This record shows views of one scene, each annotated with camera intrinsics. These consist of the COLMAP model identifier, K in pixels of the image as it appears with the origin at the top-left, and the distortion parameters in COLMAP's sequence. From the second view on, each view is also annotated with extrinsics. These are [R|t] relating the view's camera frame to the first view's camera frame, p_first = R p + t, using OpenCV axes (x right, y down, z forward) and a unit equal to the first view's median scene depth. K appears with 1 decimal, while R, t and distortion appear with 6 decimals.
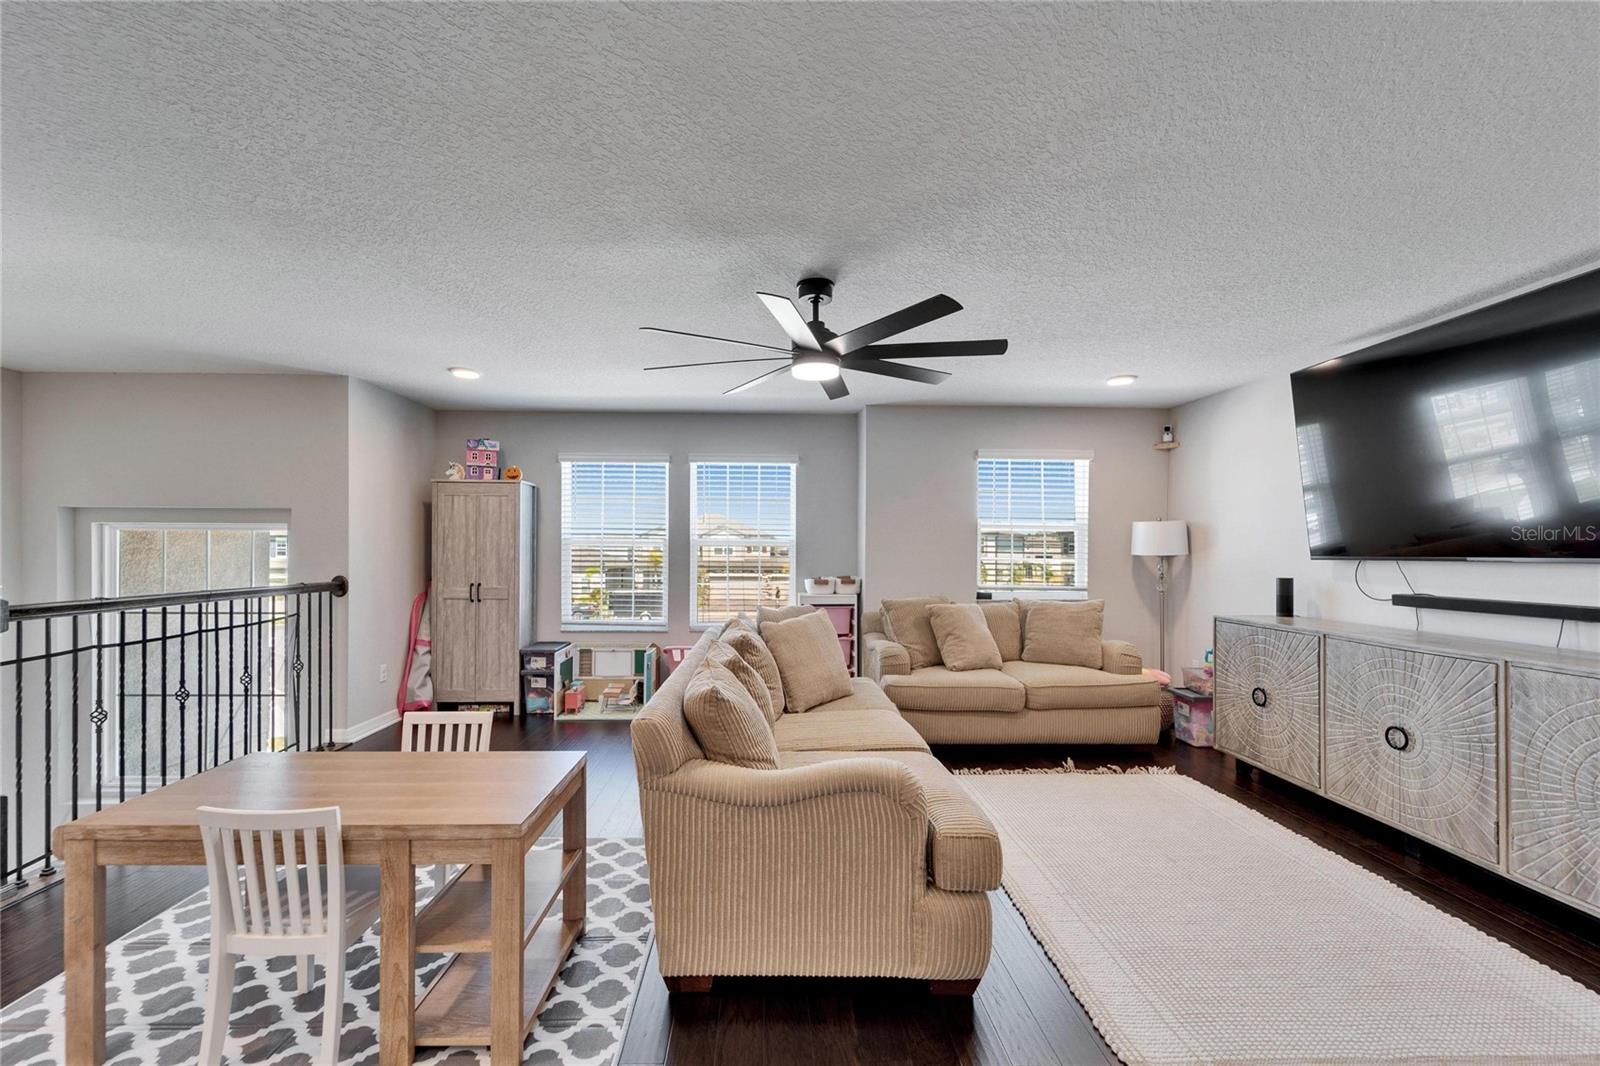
lens RADIAL K [[661.6, 0, 798.7], [0, 661.6, 544.8], [0, 0, 1]] dist [-0.000467, -0.000052]
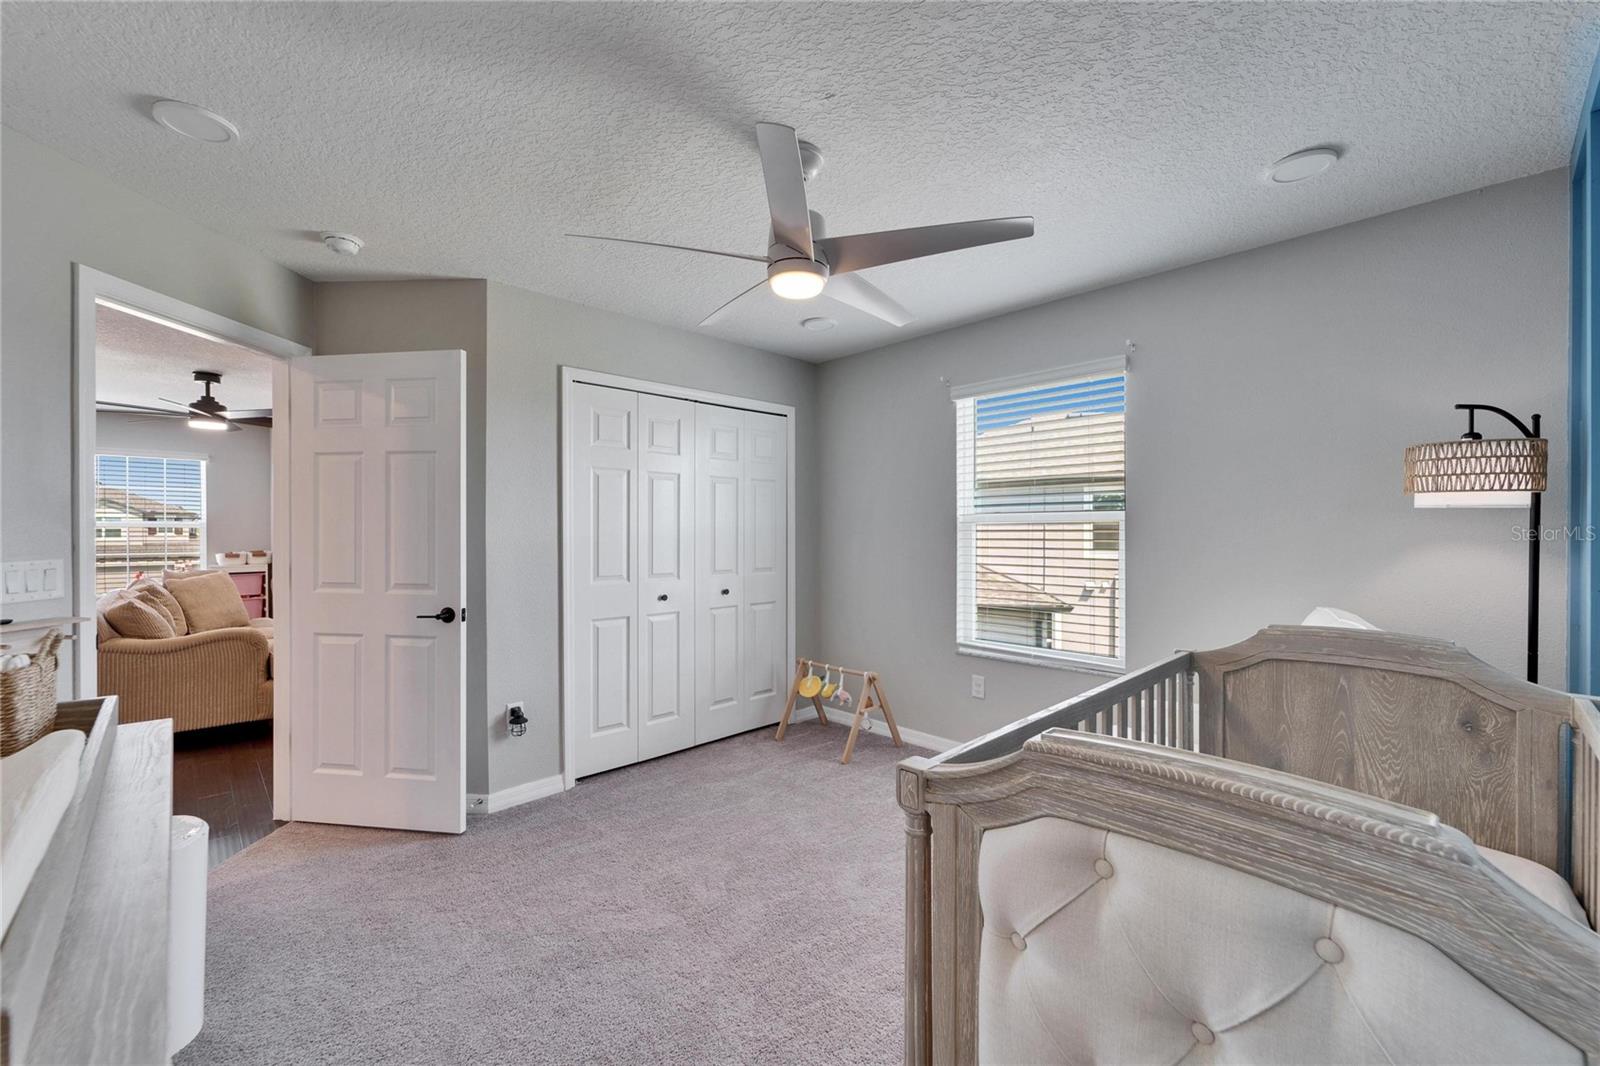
lens RADIAL K [[661.6, 0, 801.4], [0, 661.6, 528.0], [0, 0, 1]] dist [-0.000467, -0.000052]
pose [[0.763424, -0.005960, 0.645870, 0.048670], [0.002507, 0.999977, 0.006265, -0.002692], [-0.645893, -0.003164, 0.763422, -0.691552]]
